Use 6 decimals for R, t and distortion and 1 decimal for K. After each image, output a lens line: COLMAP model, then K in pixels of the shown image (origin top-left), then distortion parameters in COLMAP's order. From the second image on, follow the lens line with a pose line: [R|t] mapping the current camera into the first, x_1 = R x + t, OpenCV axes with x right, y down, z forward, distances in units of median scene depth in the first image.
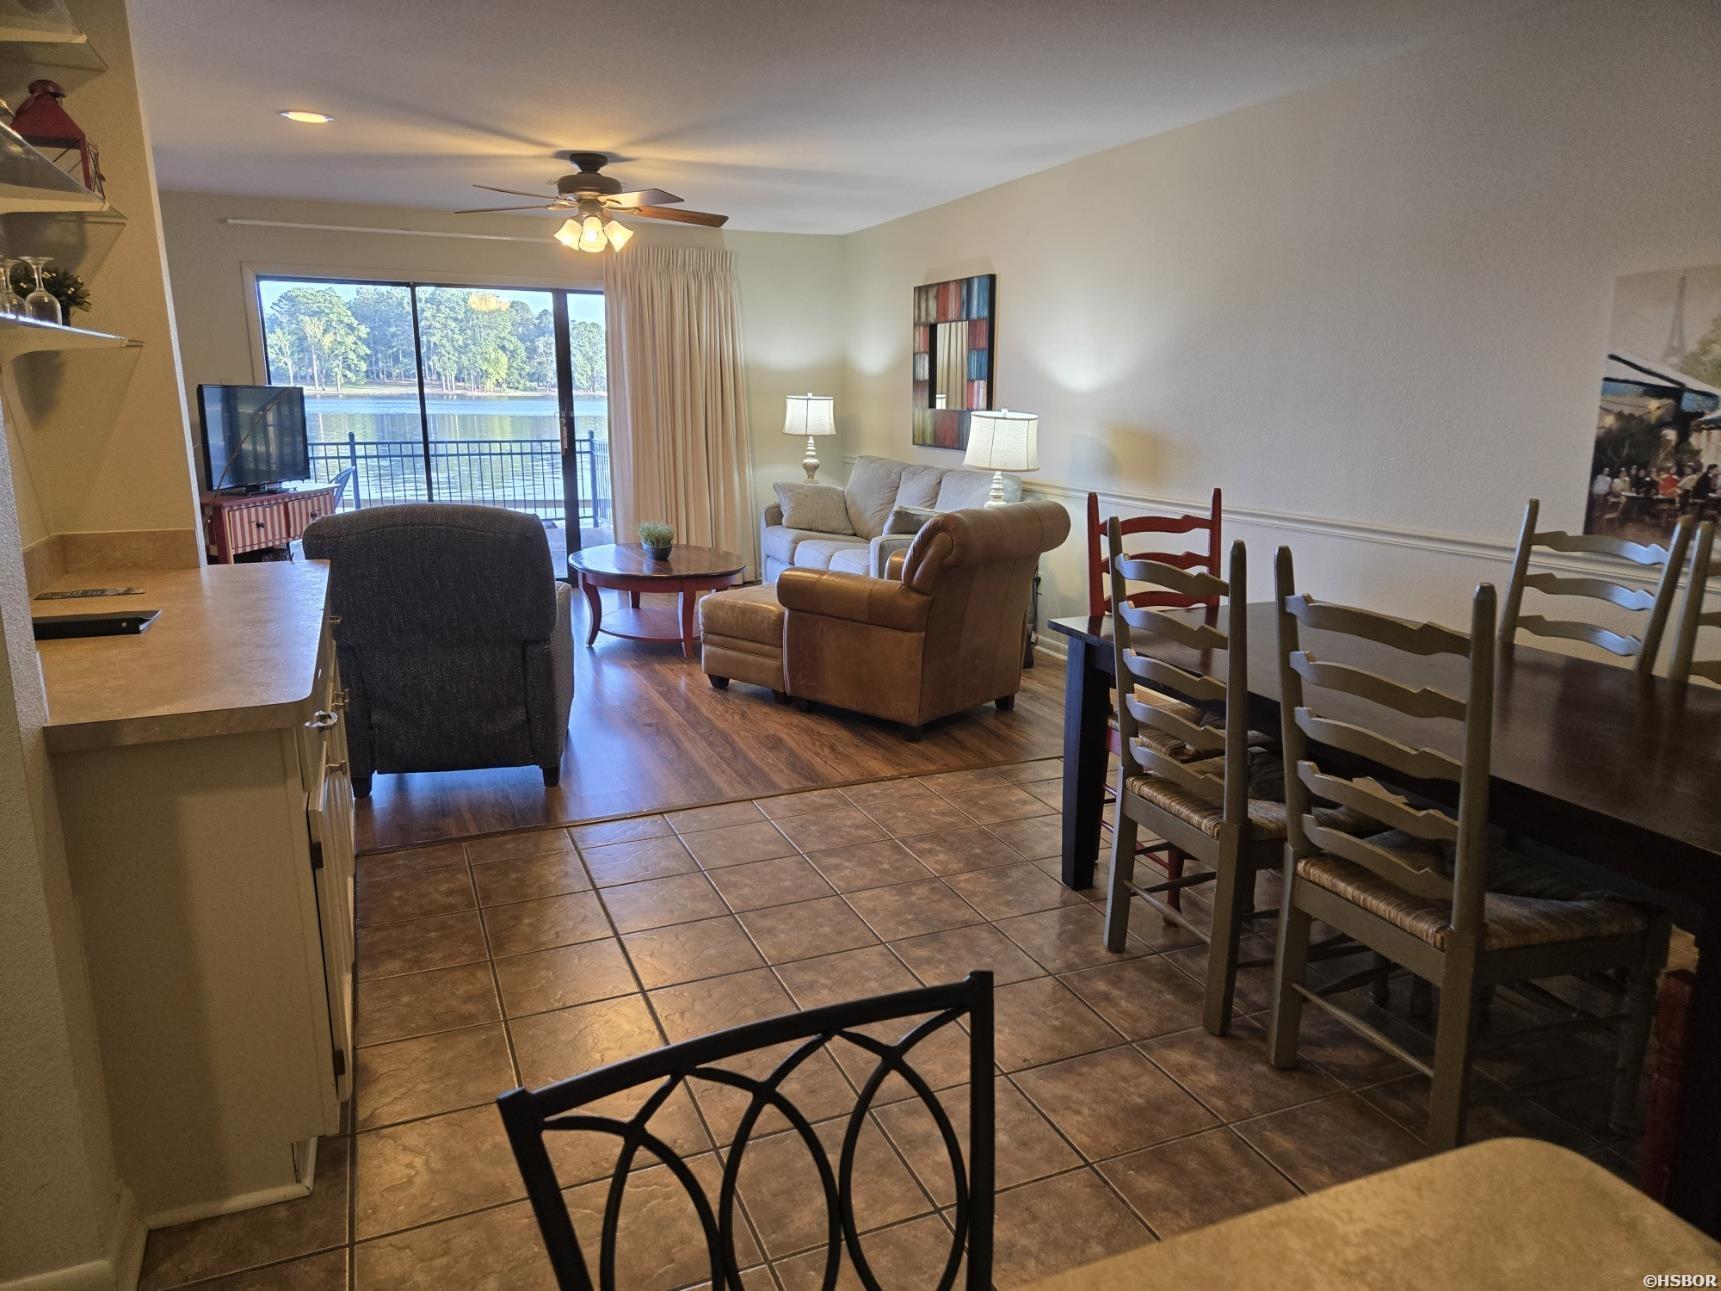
lens RADIAL K [[1160.9, 0, 868.4], [0, 1160.9, 642.1], [0, 0, 1]] dist [0.060320, -0.038469]
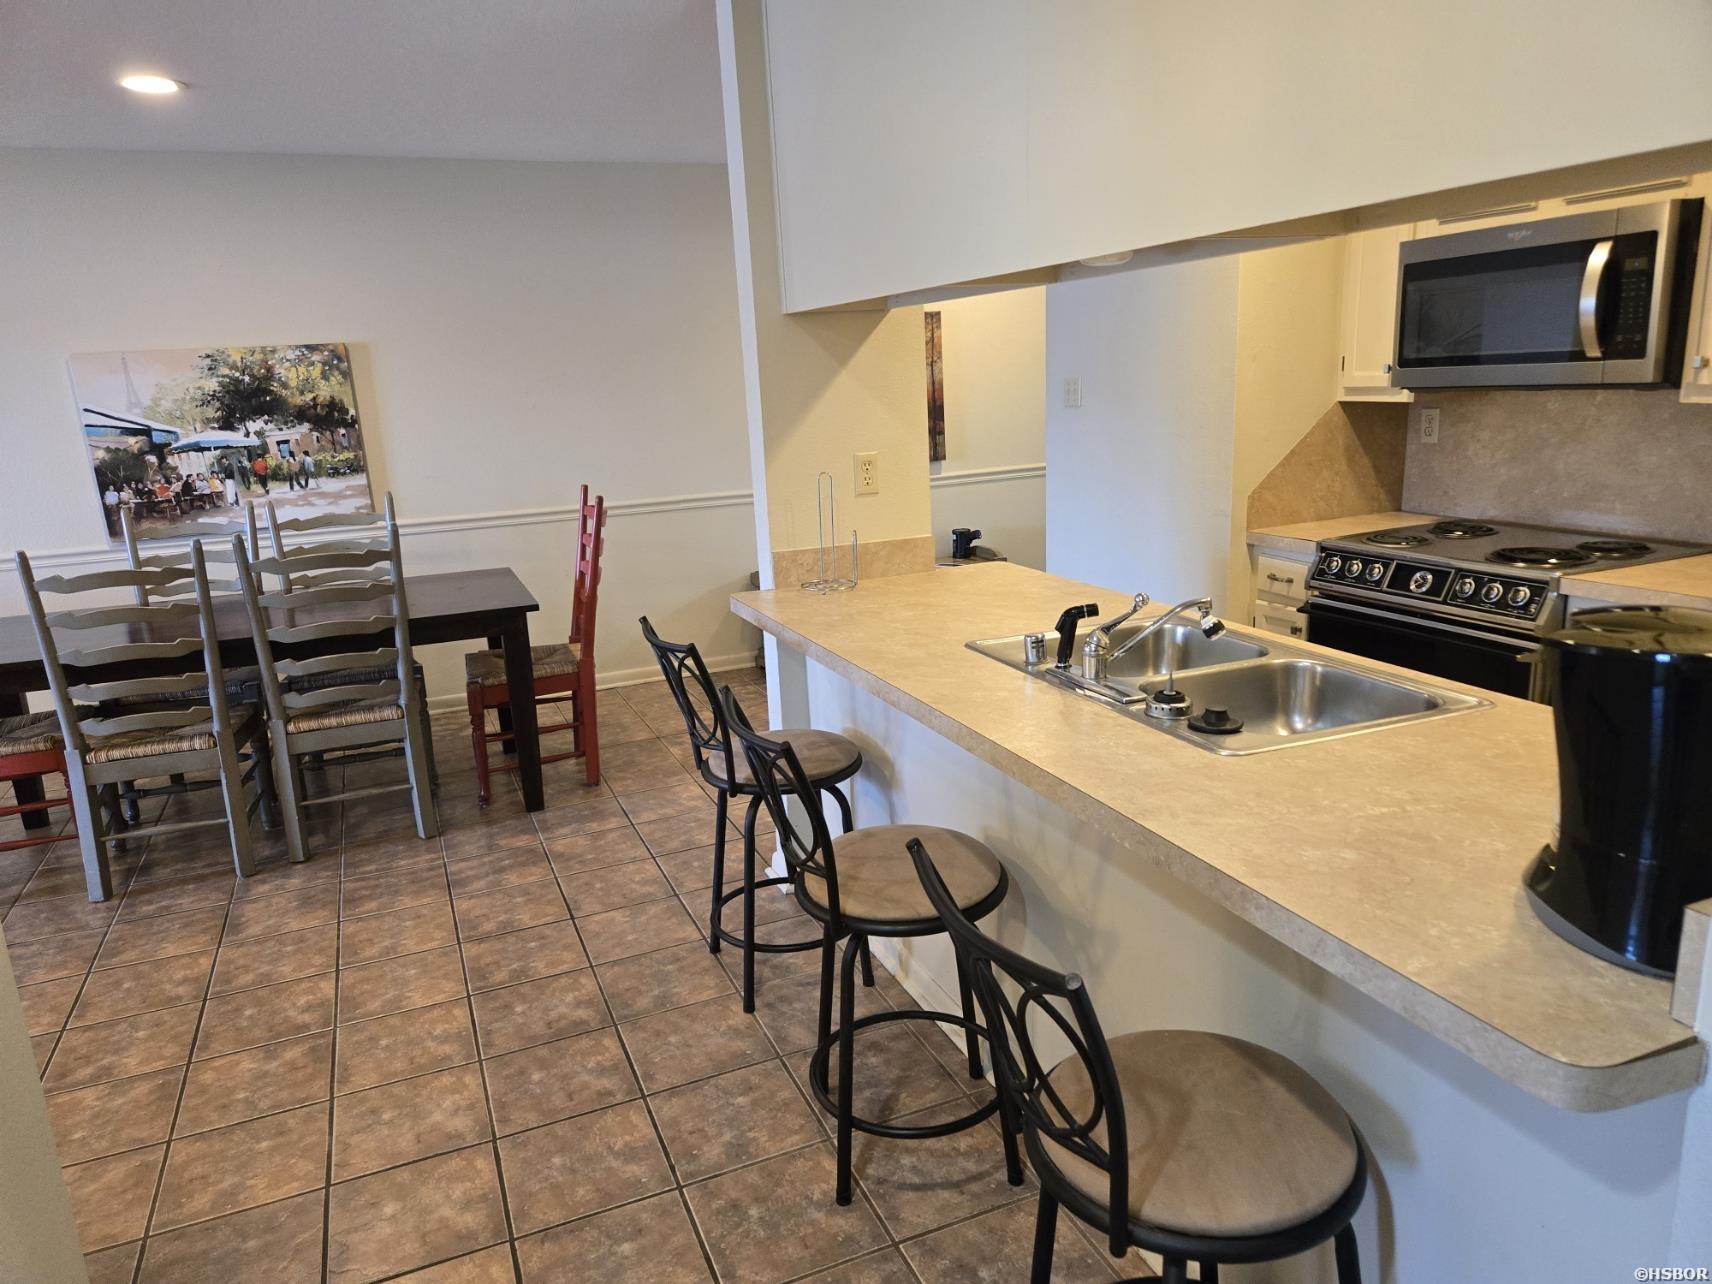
lens RADIAL K [[1154.9, 0, 845.0], [0, 1154.9, 653.2], [0, 0, 1]] dist [0.060320, -0.038469]
pose [[0.004461, -0.243457, 0.969902, -0.823403], [0.262829, 0.936096, 0.233762, -0.056947], [-0.964832, 0.253875, 0.068163, 0.089521]]
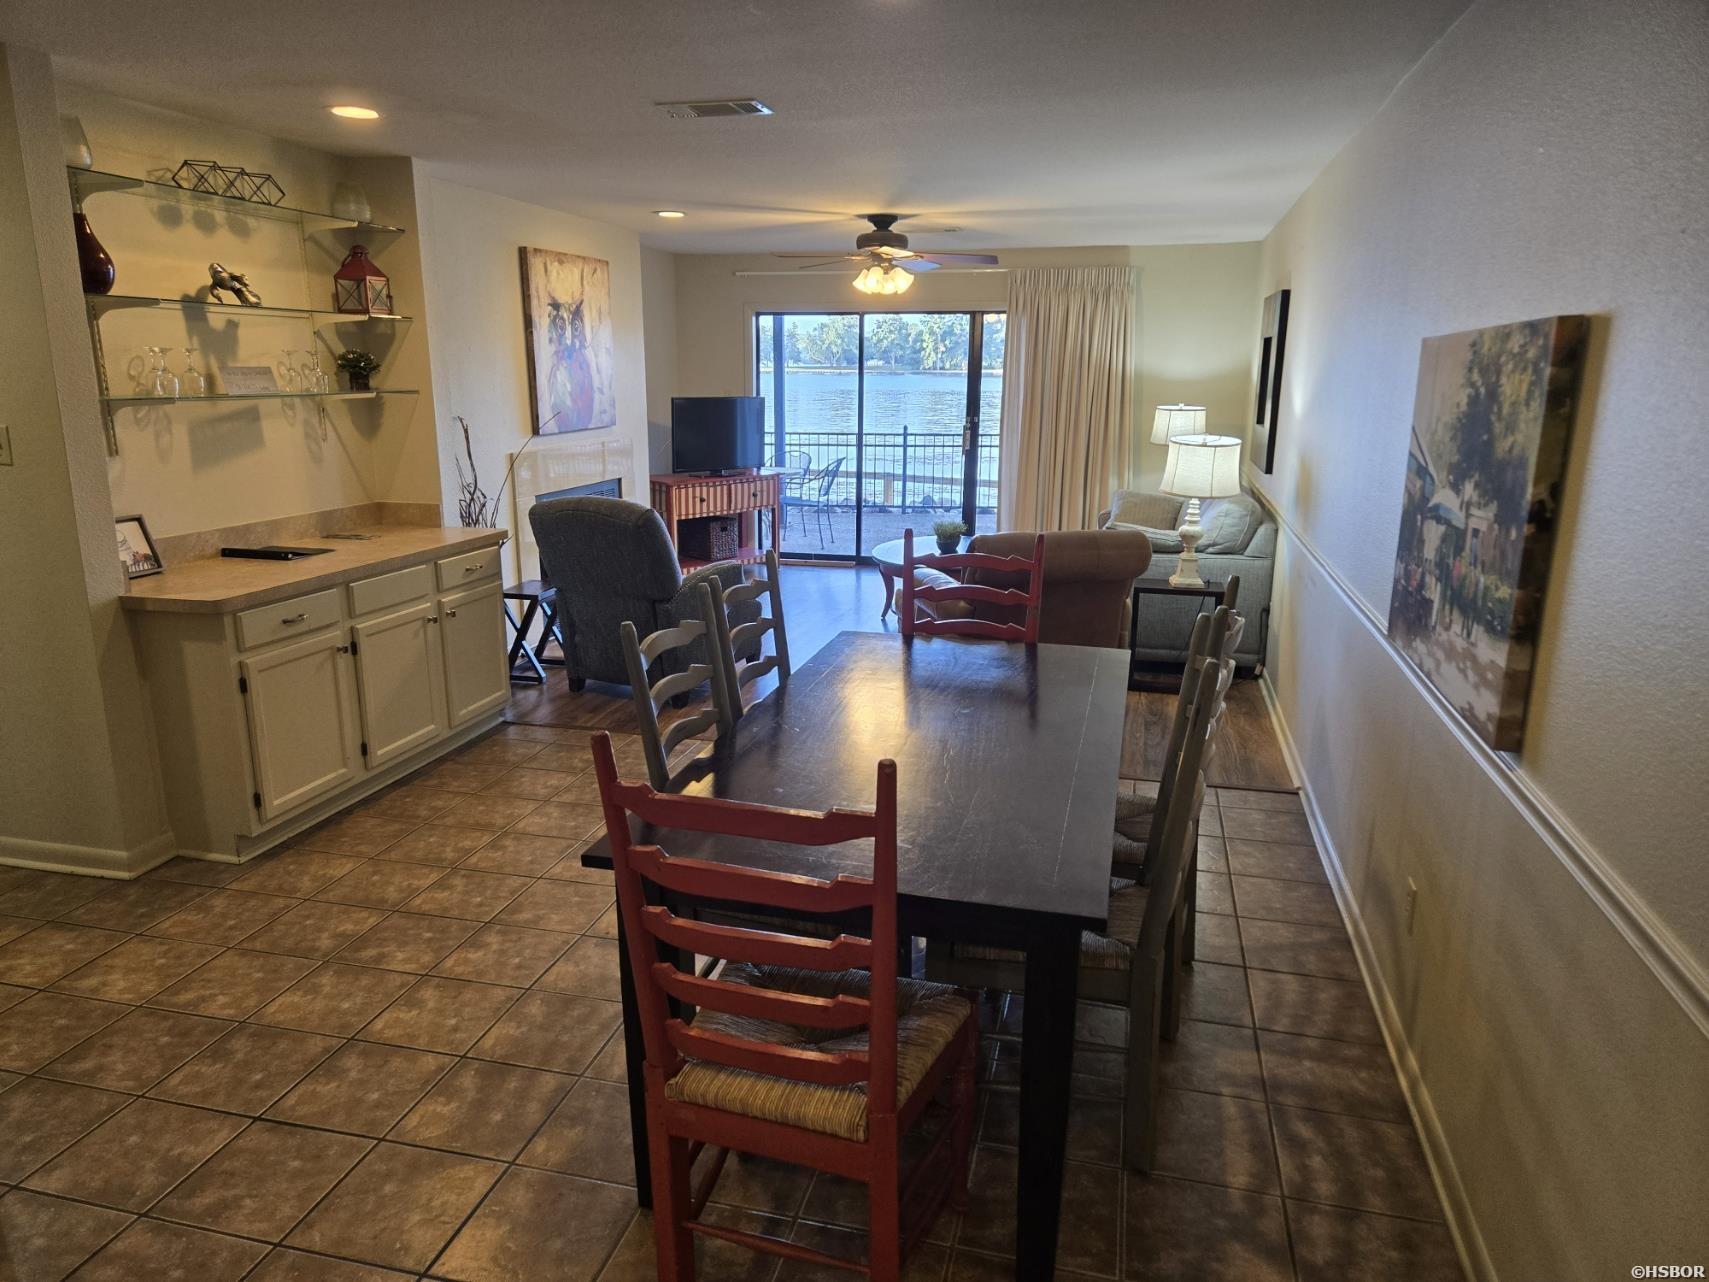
lens RADIAL K [[1152.9, 0, 844.8], [0, 1152.9, 637.0], [0, 0, 1]] dist [0.060320, -0.038469]
pose [[0.796313, 0.138297, -0.588863, 0.864186], [-0.129938, 0.989896, 0.056769, -0.079033], [0.590764, 0.031310, 0.806237, 0.035859]]
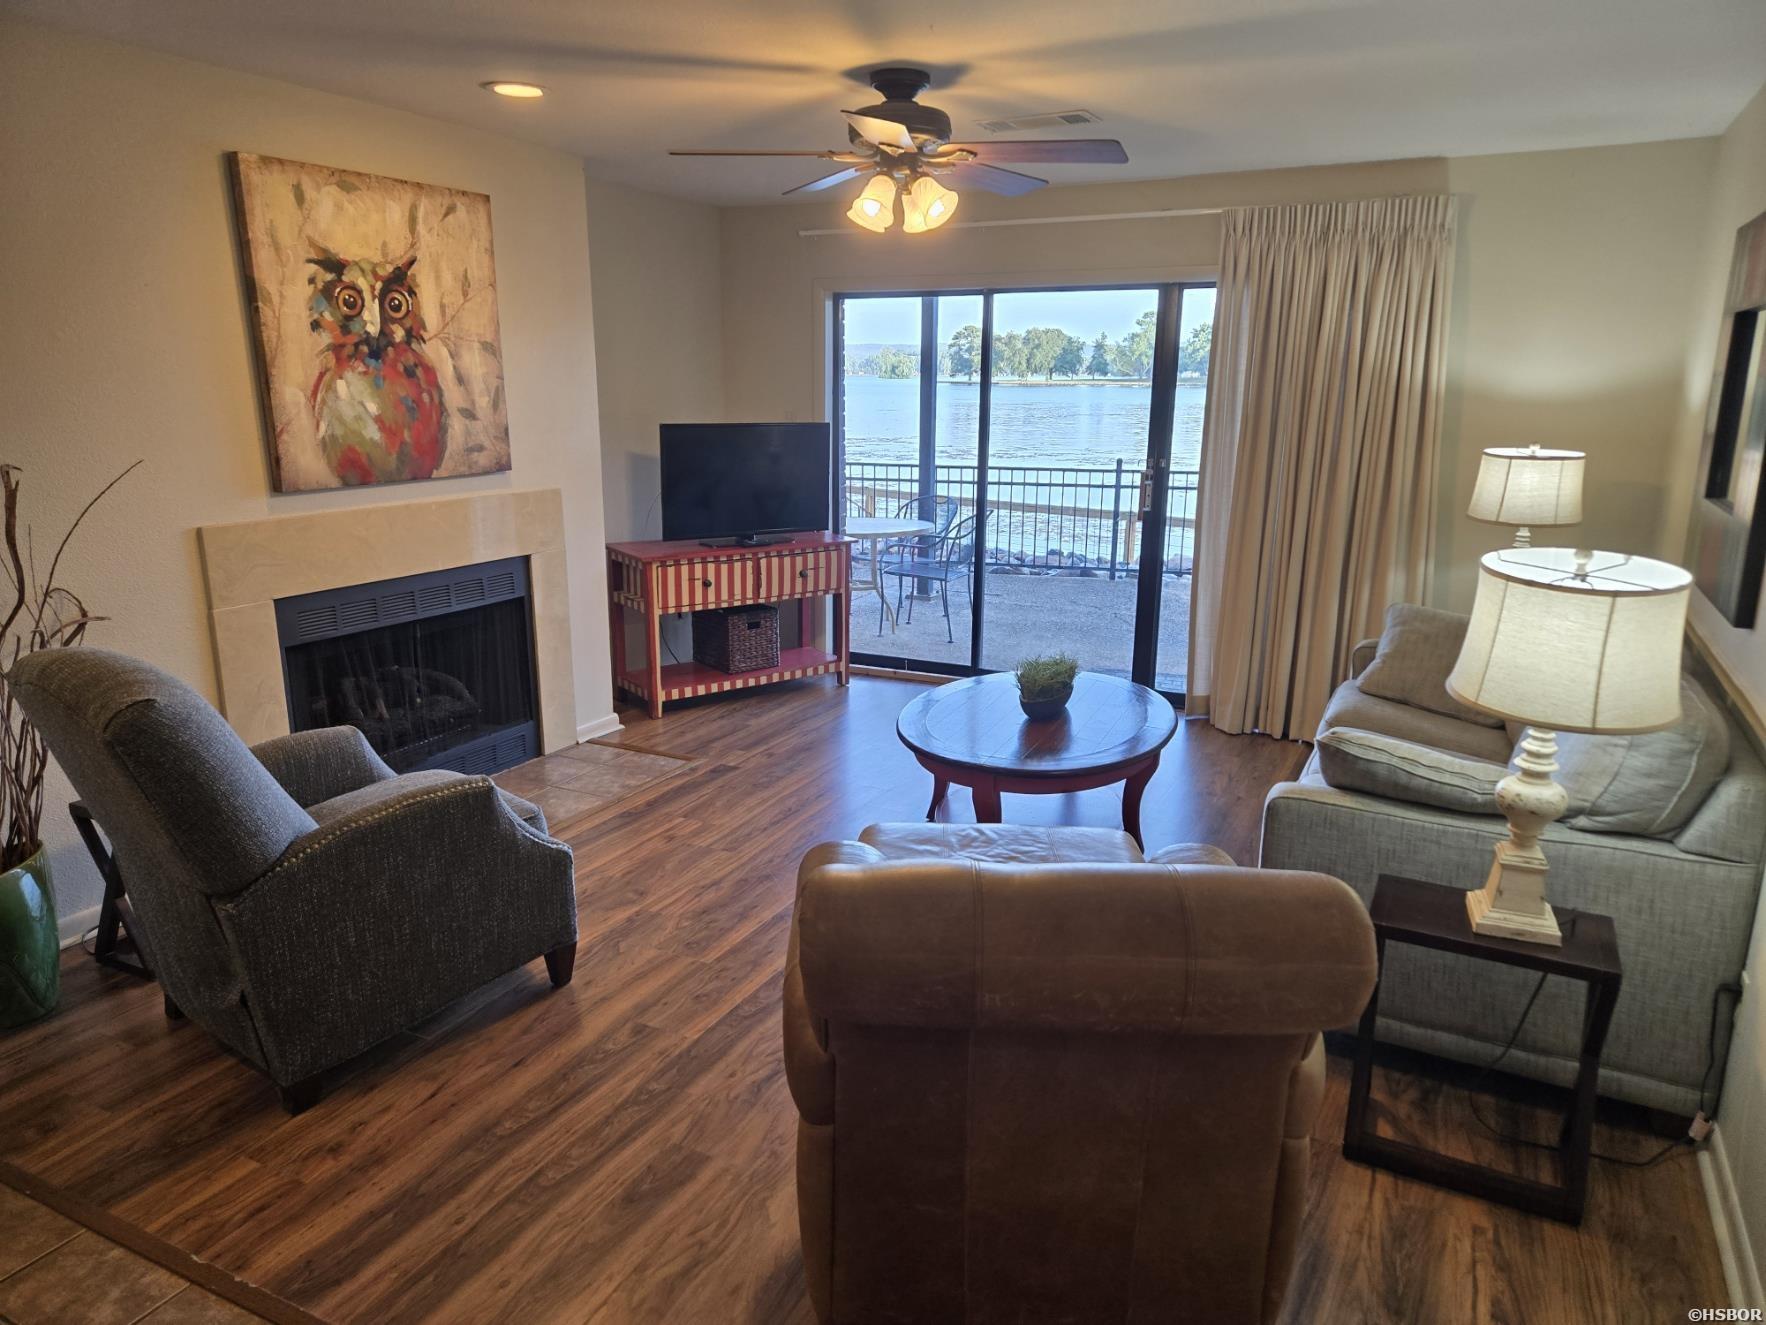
lens RADIAL K [[1191.3, 0, 882.7], [0, 1191.3, 662.4], [0, 0, 1]] dist [0.060320, -0.038469]
pose [[0.646212, 0.178341, -0.742027, 0.481425], [-0.166274, 0.981855, 0.091179, -0.291079], [0.744824, 0.064458, 0.664140, 1.025343]]
